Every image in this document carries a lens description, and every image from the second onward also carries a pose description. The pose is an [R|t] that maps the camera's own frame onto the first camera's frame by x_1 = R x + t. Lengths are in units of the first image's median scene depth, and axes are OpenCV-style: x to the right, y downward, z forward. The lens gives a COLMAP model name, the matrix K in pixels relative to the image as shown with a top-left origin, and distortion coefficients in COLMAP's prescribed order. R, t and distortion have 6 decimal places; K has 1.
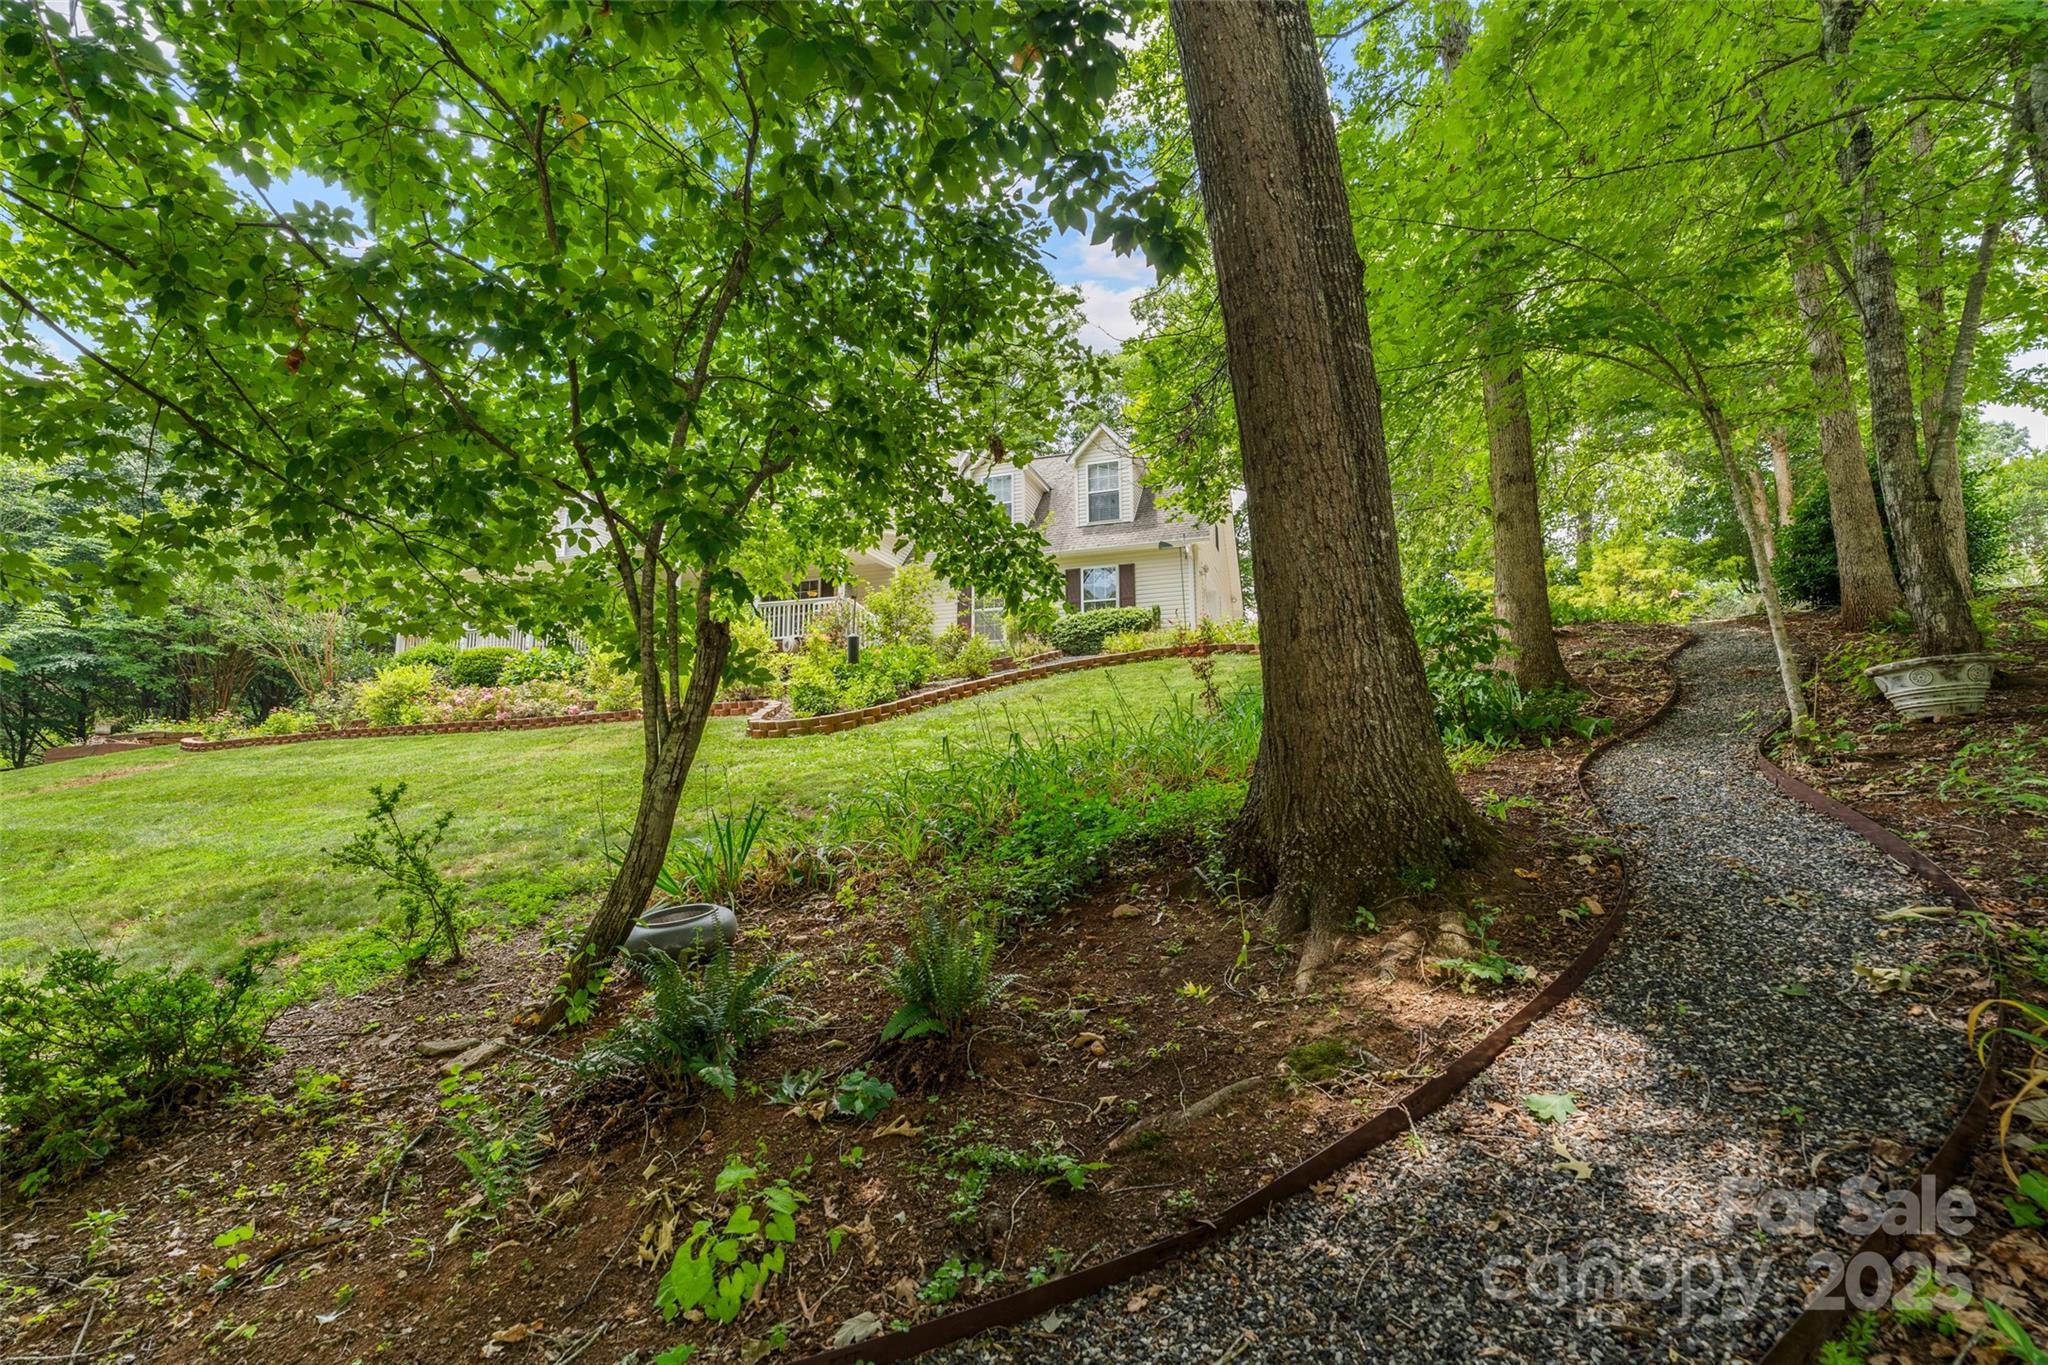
lens RADIAL K [[955.0, 0, 1018.6], [0, 955.0, 683.8], [0, 0, 1]] dist [-0.004127, -0.000052]
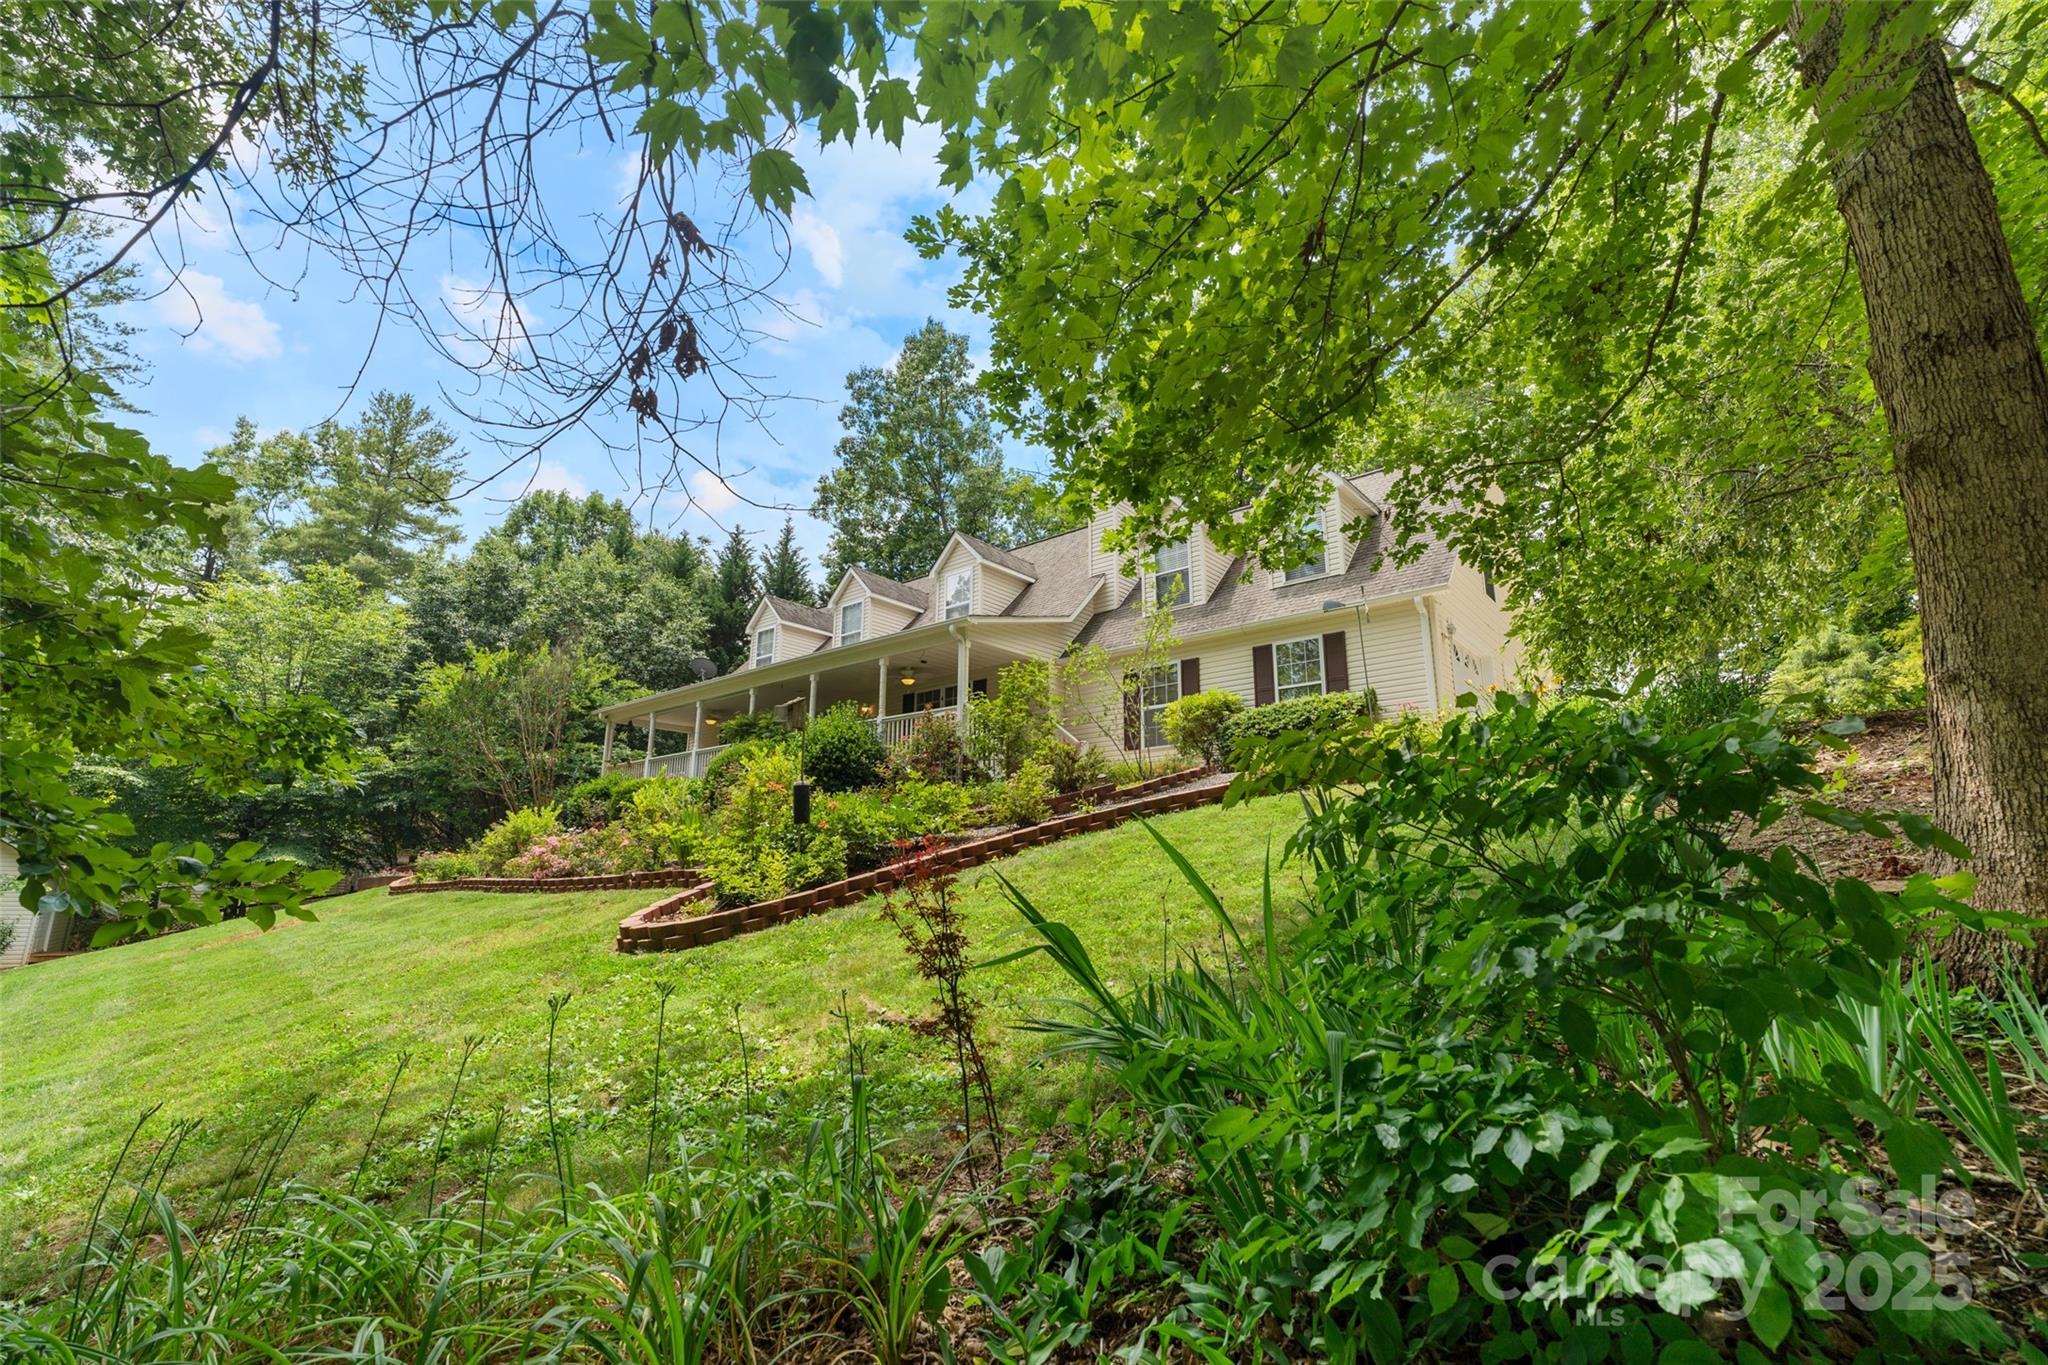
lens RADIAL K [[955.0, 0, 1018.6], [0, 955.0, 683.8], [0, 0, 1]] dist [-0.004127, -0.000052]
pose [[0.945132, -0.073878, -0.318226, 0.161709], [0.044986, 0.994246, -0.097213, -0.037557], [0.323577, 0.077563, 0.943018, 0.338335]]
